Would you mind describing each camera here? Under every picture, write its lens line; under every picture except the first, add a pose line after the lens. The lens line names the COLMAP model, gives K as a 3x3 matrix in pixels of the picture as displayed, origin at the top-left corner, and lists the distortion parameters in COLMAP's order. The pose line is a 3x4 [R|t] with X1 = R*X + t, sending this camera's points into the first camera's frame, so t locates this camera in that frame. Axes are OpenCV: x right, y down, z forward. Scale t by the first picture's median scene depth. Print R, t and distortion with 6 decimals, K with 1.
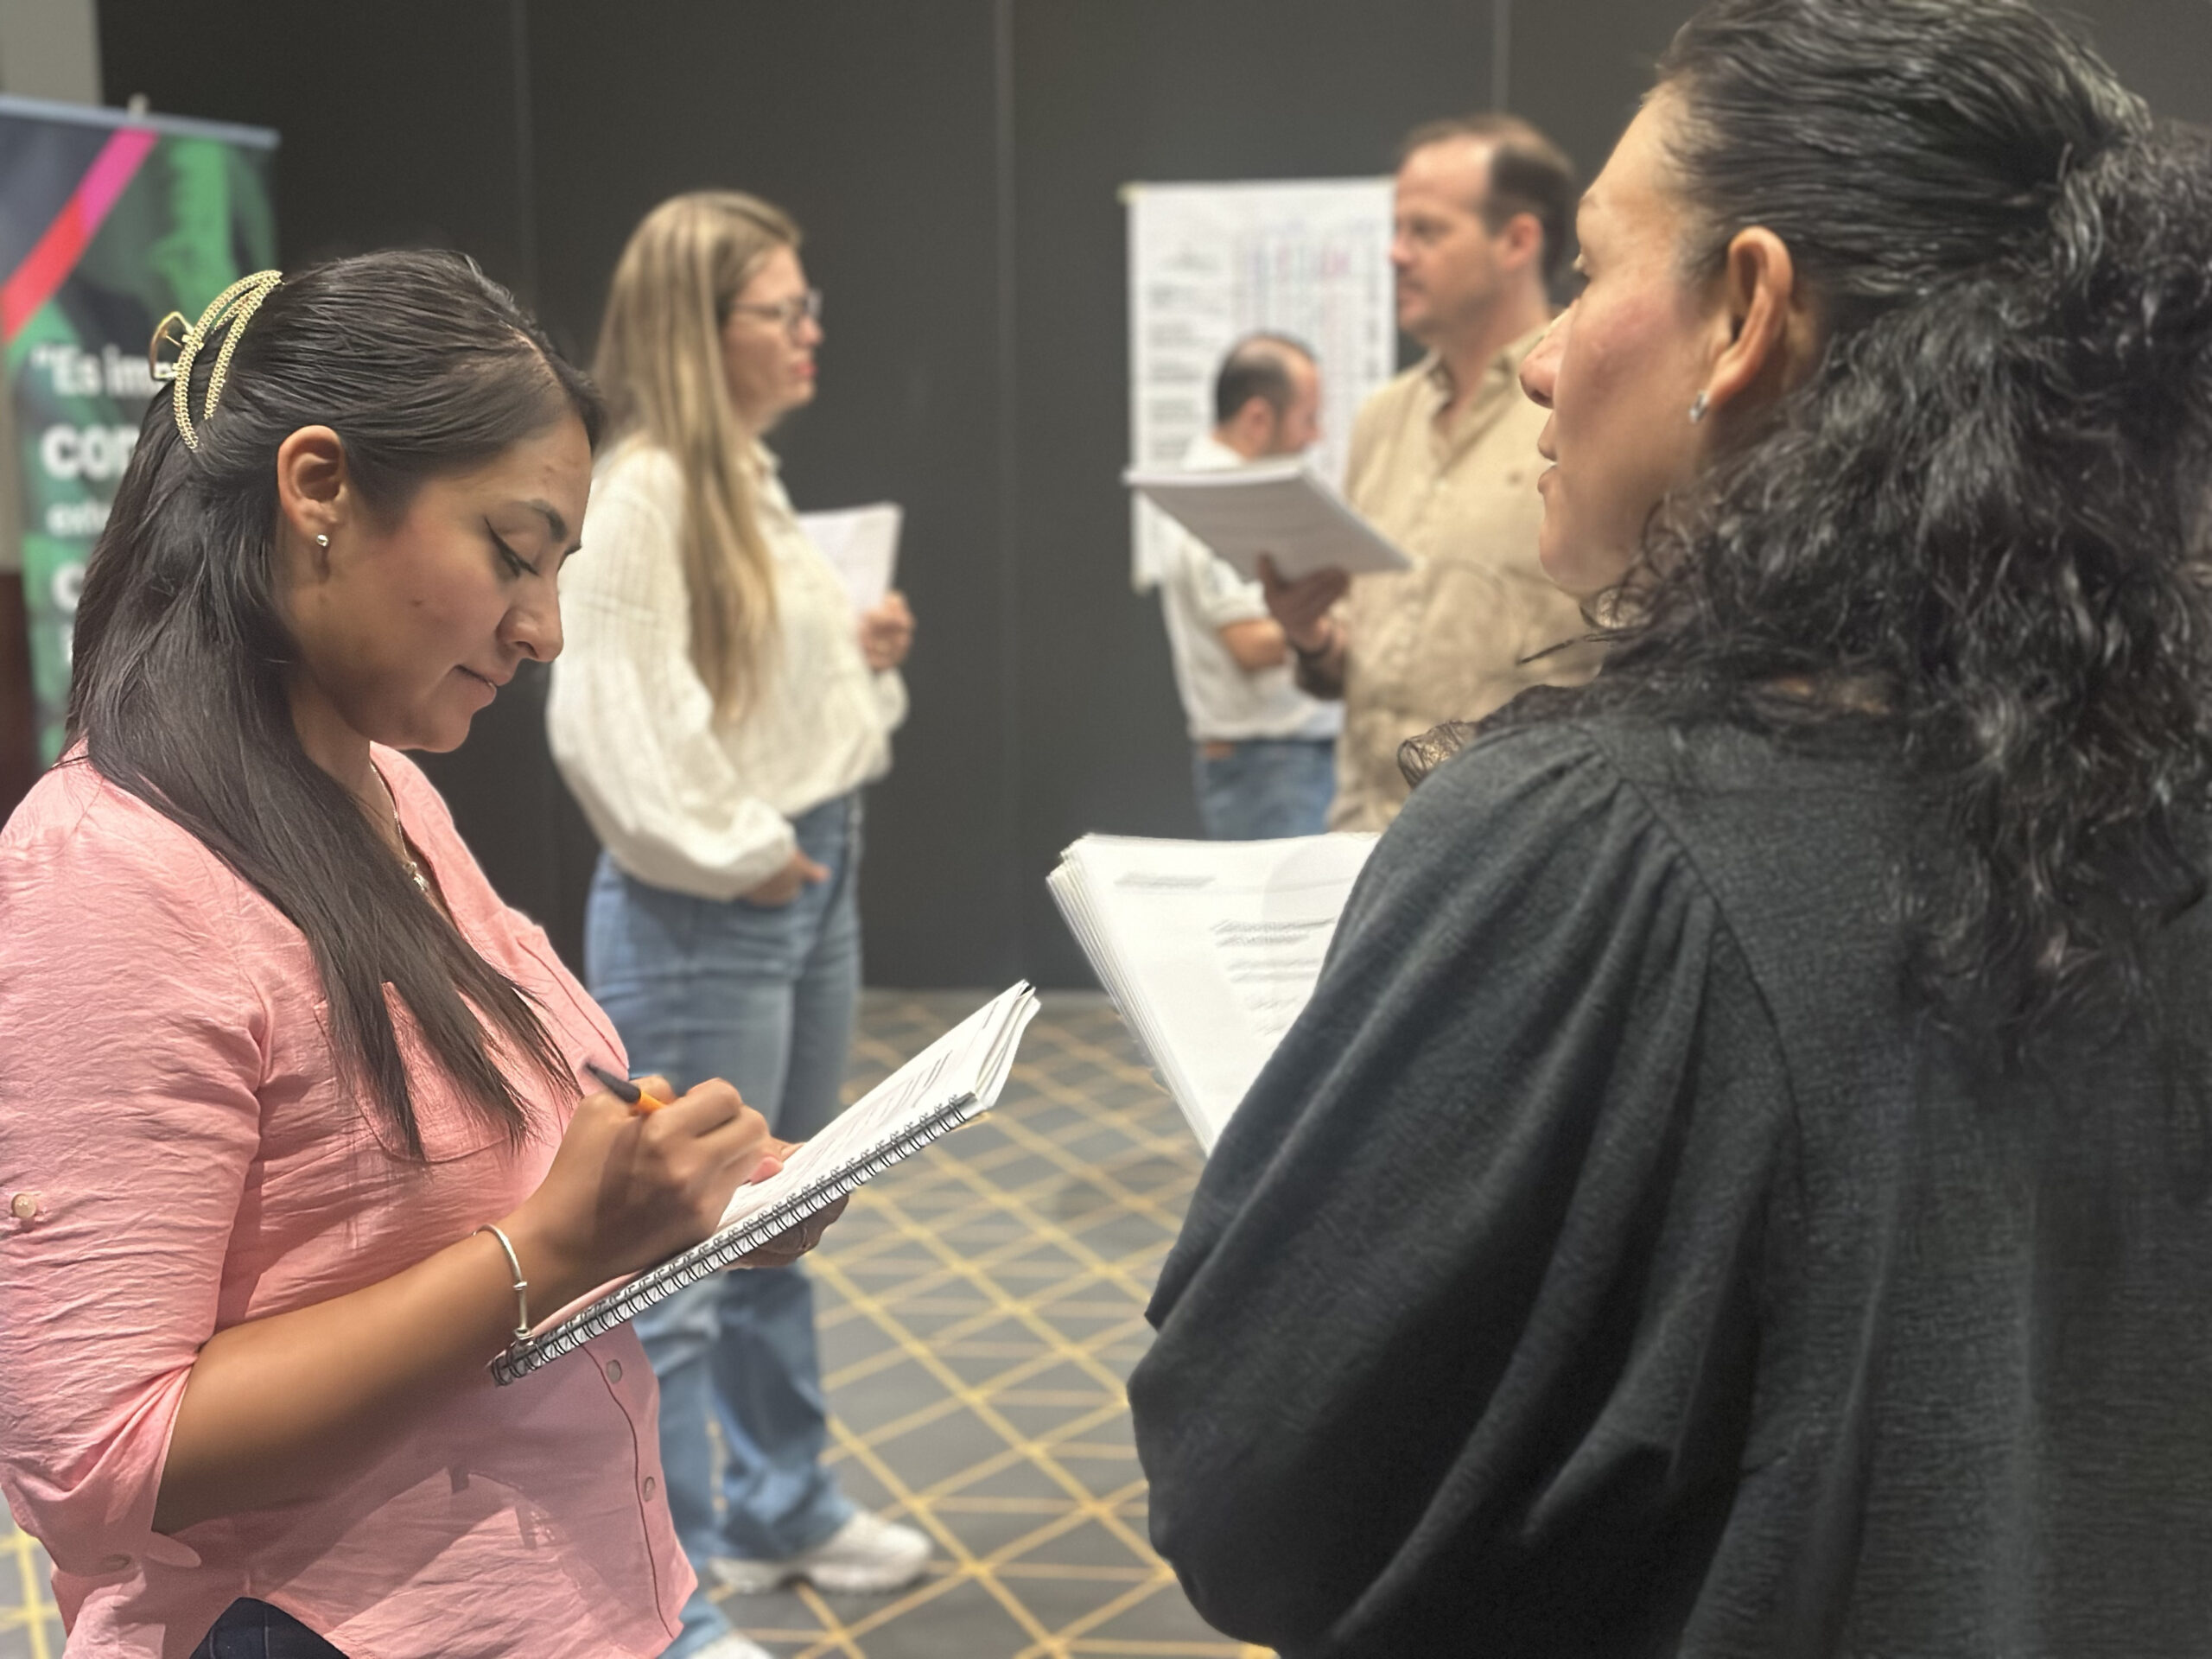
lens RADIAL K [[2928.5, 0, 1106.0], [0, 2928.5, 829.5], [0, 0, 1]] dist [0.101830, -0.048475]
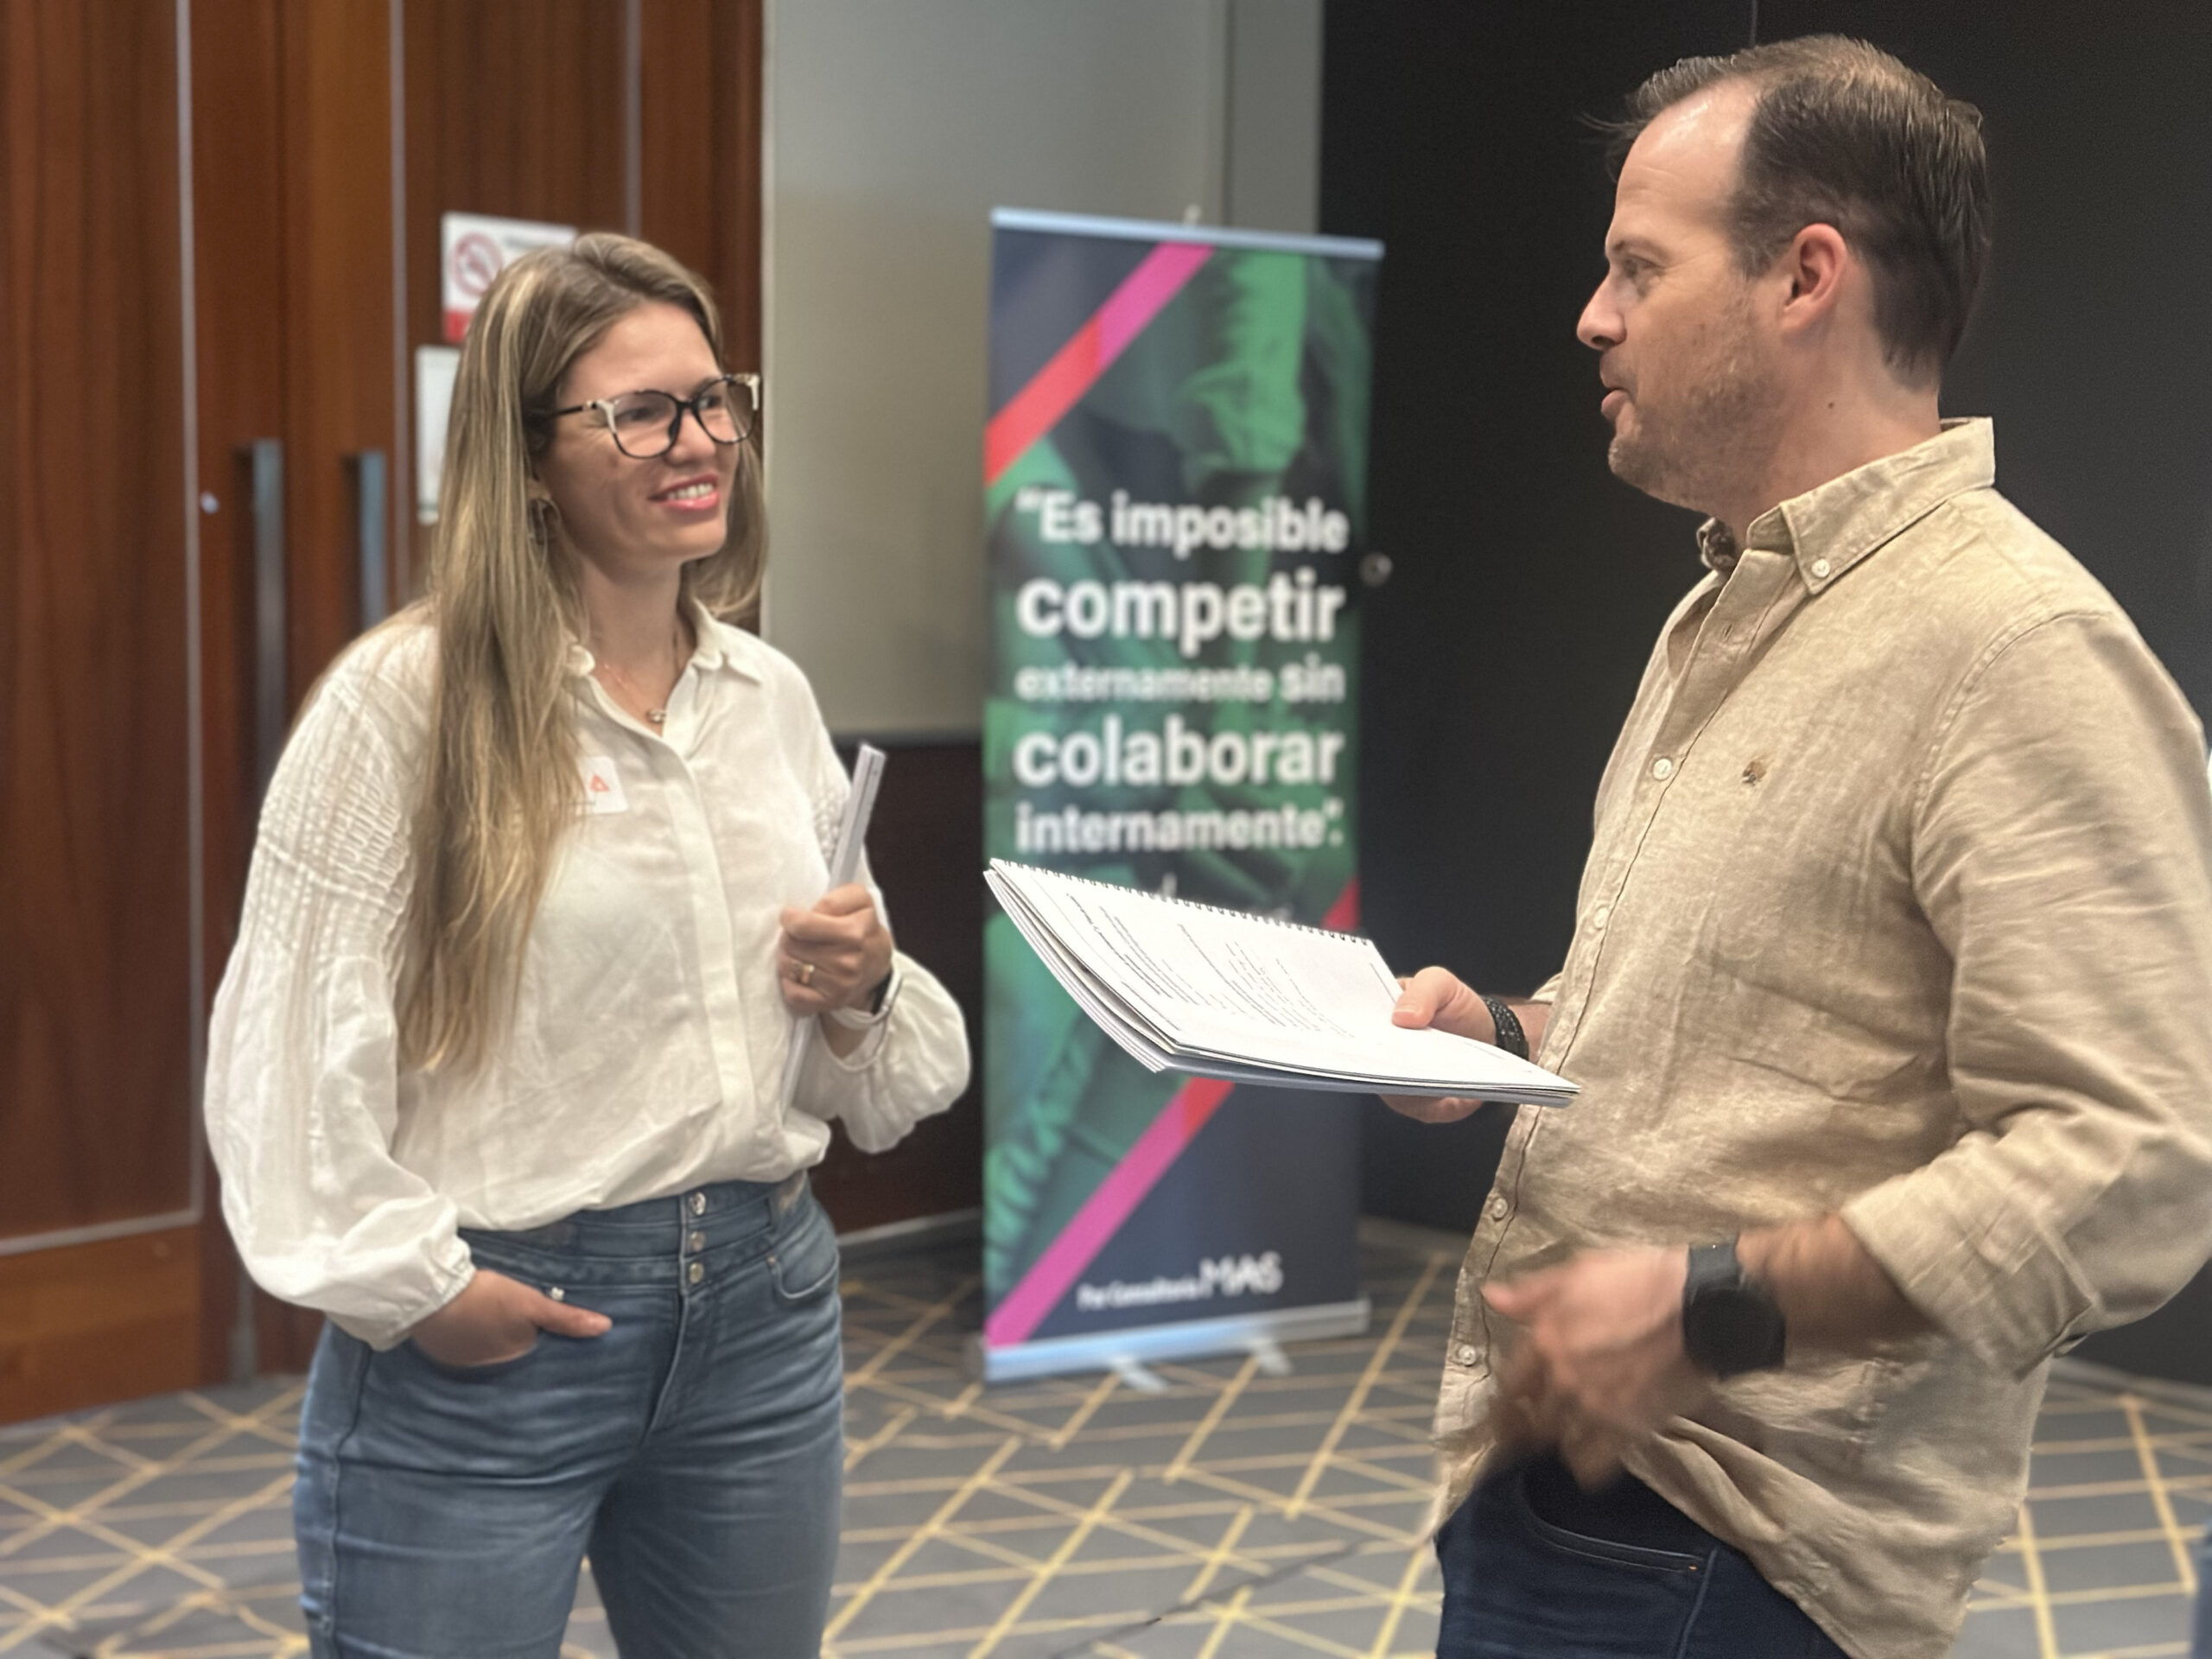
lens RADIAL K [[2928.5, 0, 1106.0], [0, 2928.5, 829.5], [0, 0, 1]] dist [0.101830, -0.048475]
pose [[0.784792, 0.084867, -0.613921, 0.205675], [-0.115439, 0.993262, -0.010263, -0.054849], [0.608913, 0.078924, 0.789301, 0.328128]]
